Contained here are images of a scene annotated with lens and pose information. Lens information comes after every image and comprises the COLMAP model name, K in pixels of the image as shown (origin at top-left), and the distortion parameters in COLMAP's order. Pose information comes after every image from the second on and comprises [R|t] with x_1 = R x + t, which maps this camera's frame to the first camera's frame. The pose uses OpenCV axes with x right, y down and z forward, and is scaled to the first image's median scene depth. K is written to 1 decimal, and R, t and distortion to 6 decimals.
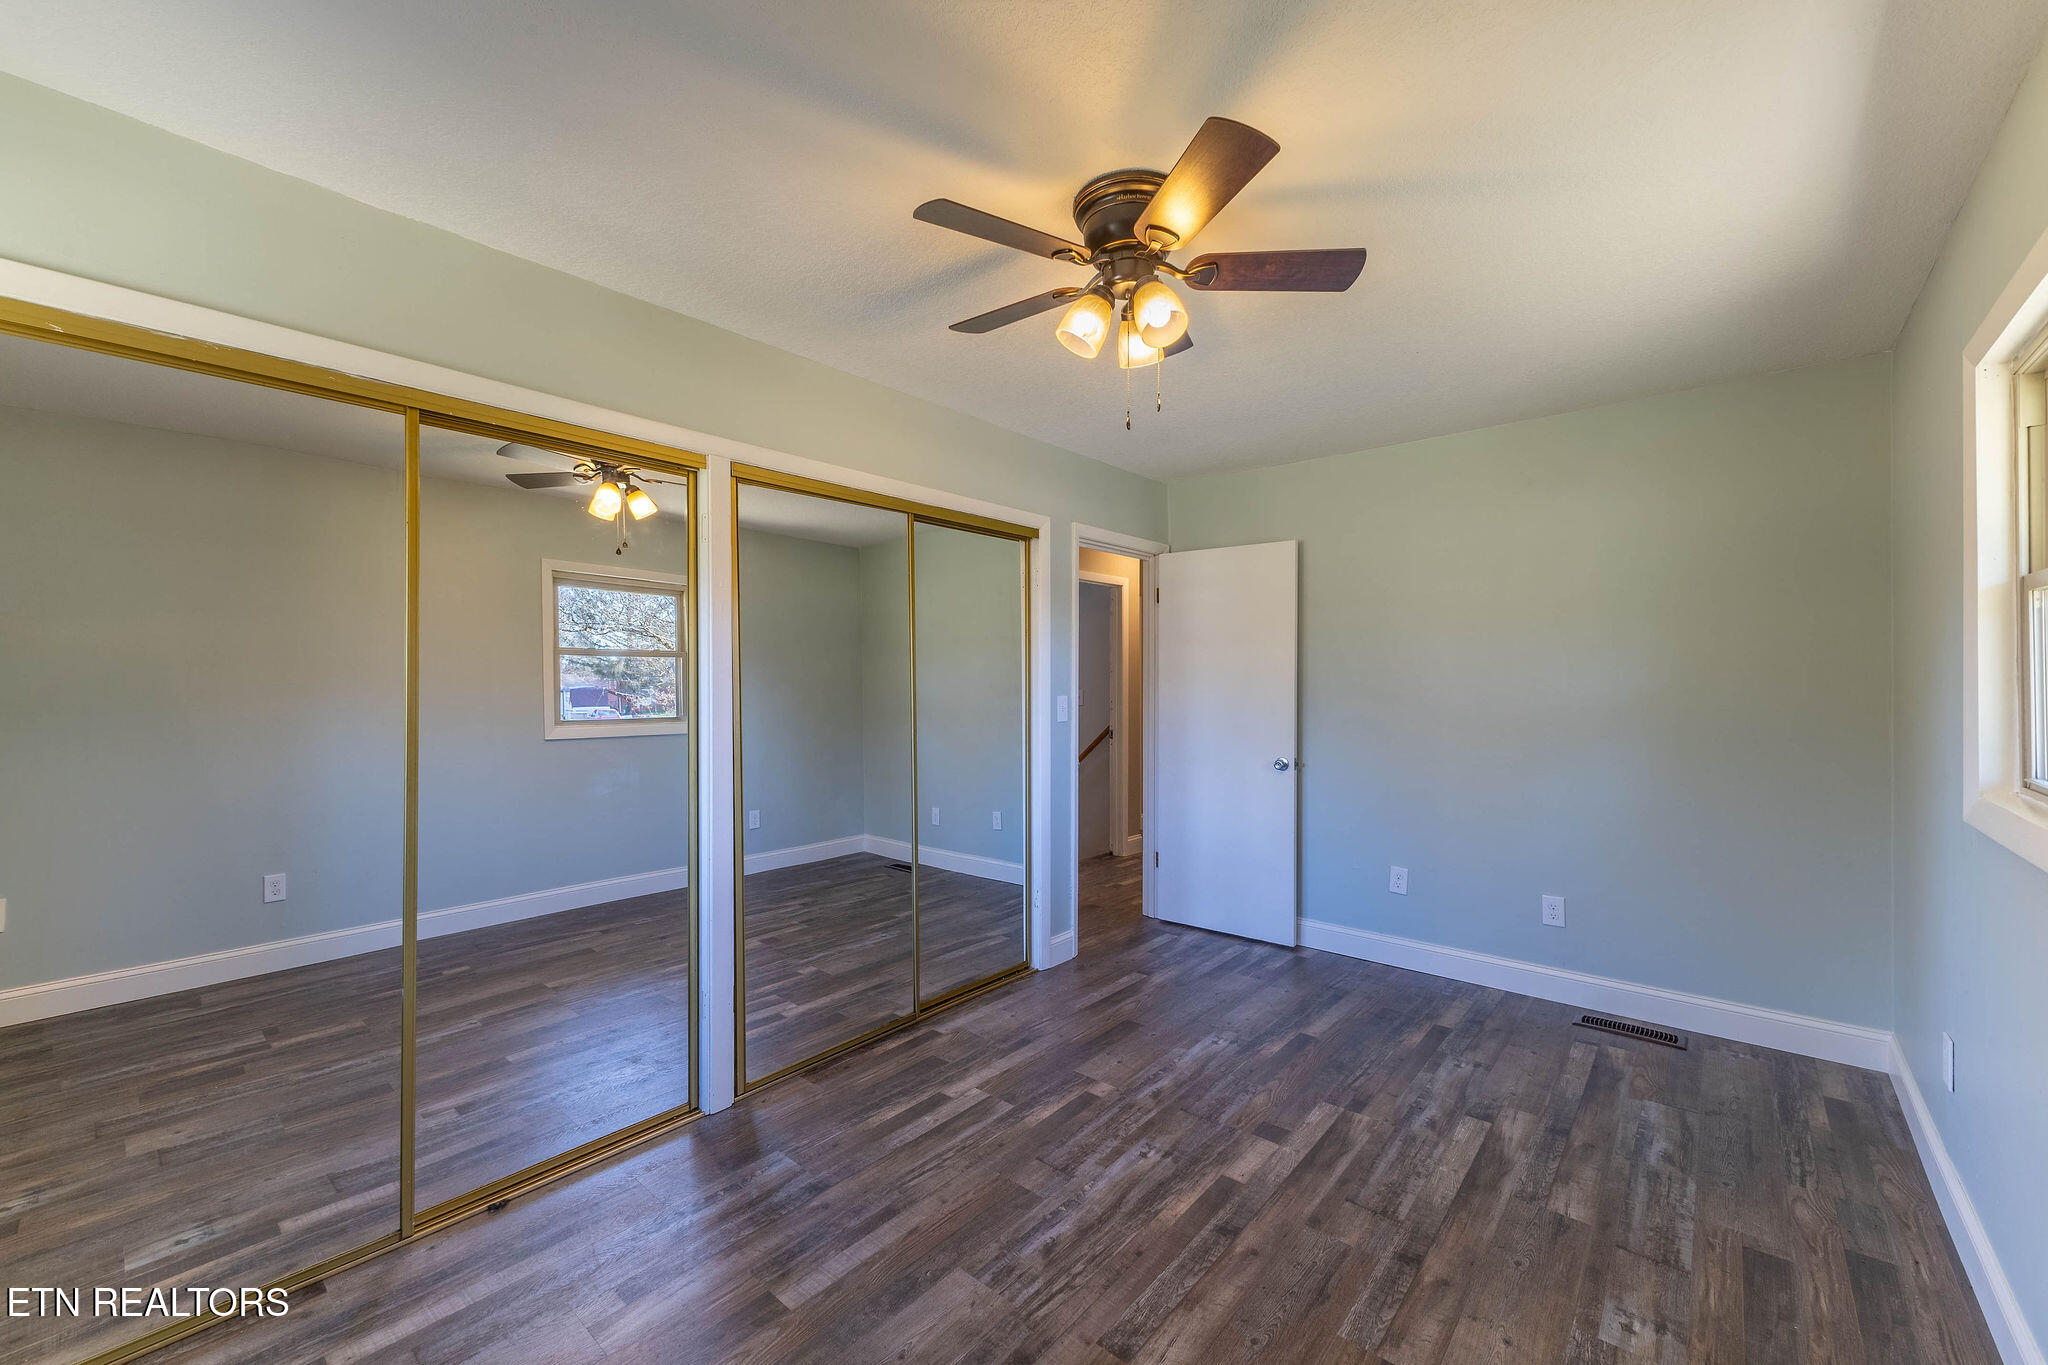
lens RADIAL K [[805.0, 0, 1025.5], [0, 805.0, 681.9], [0, 0, 1]] dist [0.012314, -0.004493]
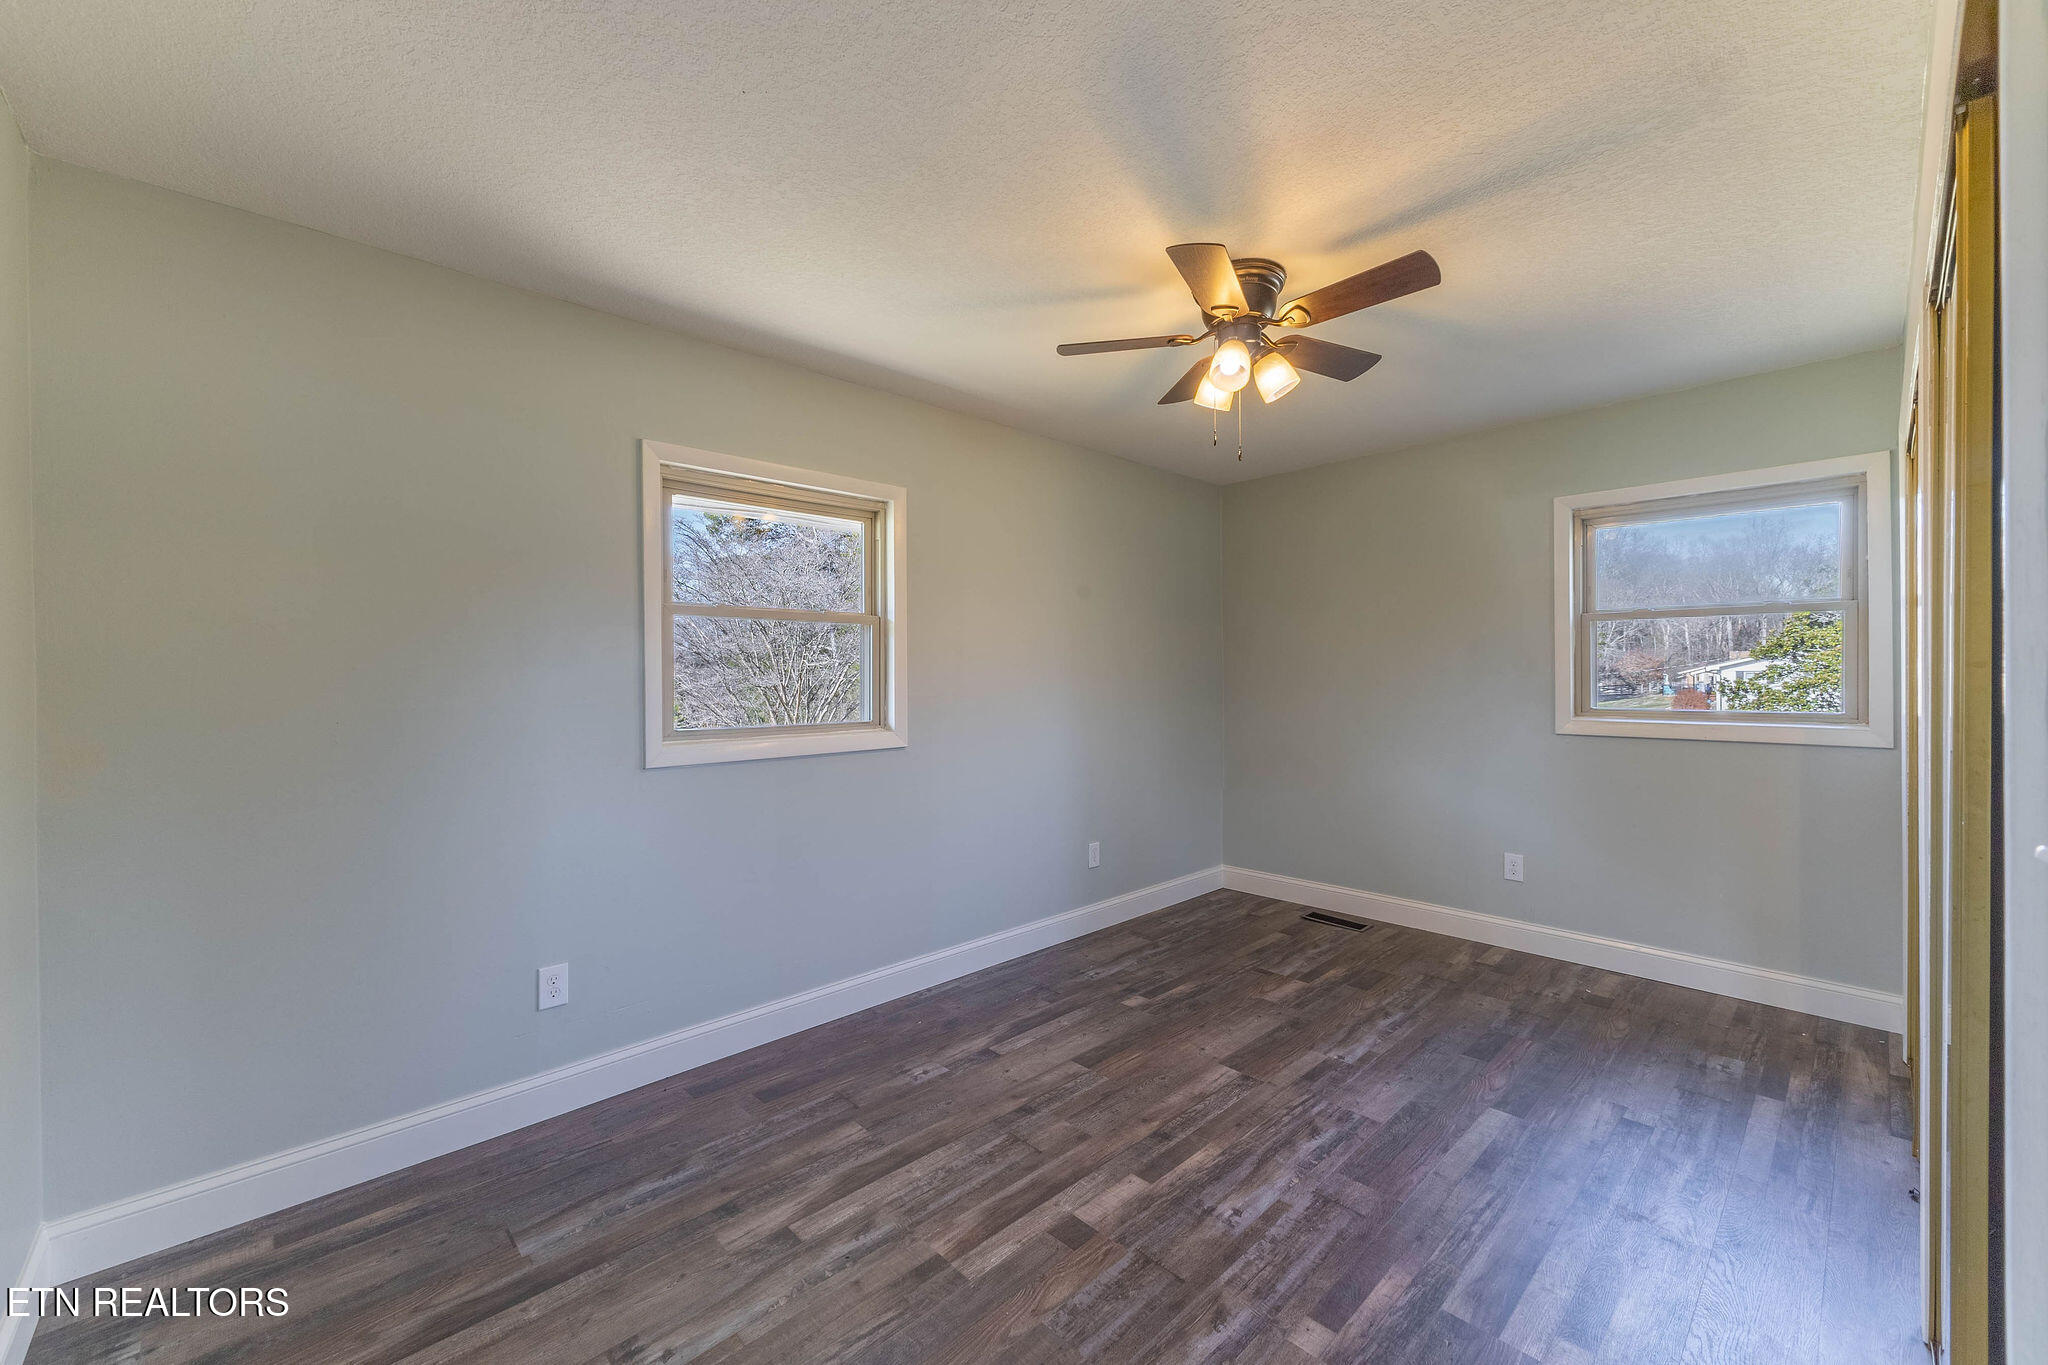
lens RADIAL K [[805.0, 0, 1025.5], [0, 805.0, 681.9], [0, 0, 1]] dist [0.012314, -0.004493]
pose [[-0.995435, 0.010089, 0.094905, 0.294403], [0.011043, 0.999894, 0.009530, 0.010526], [-0.094799, 0.010534, -0.995441, 1.949902]]
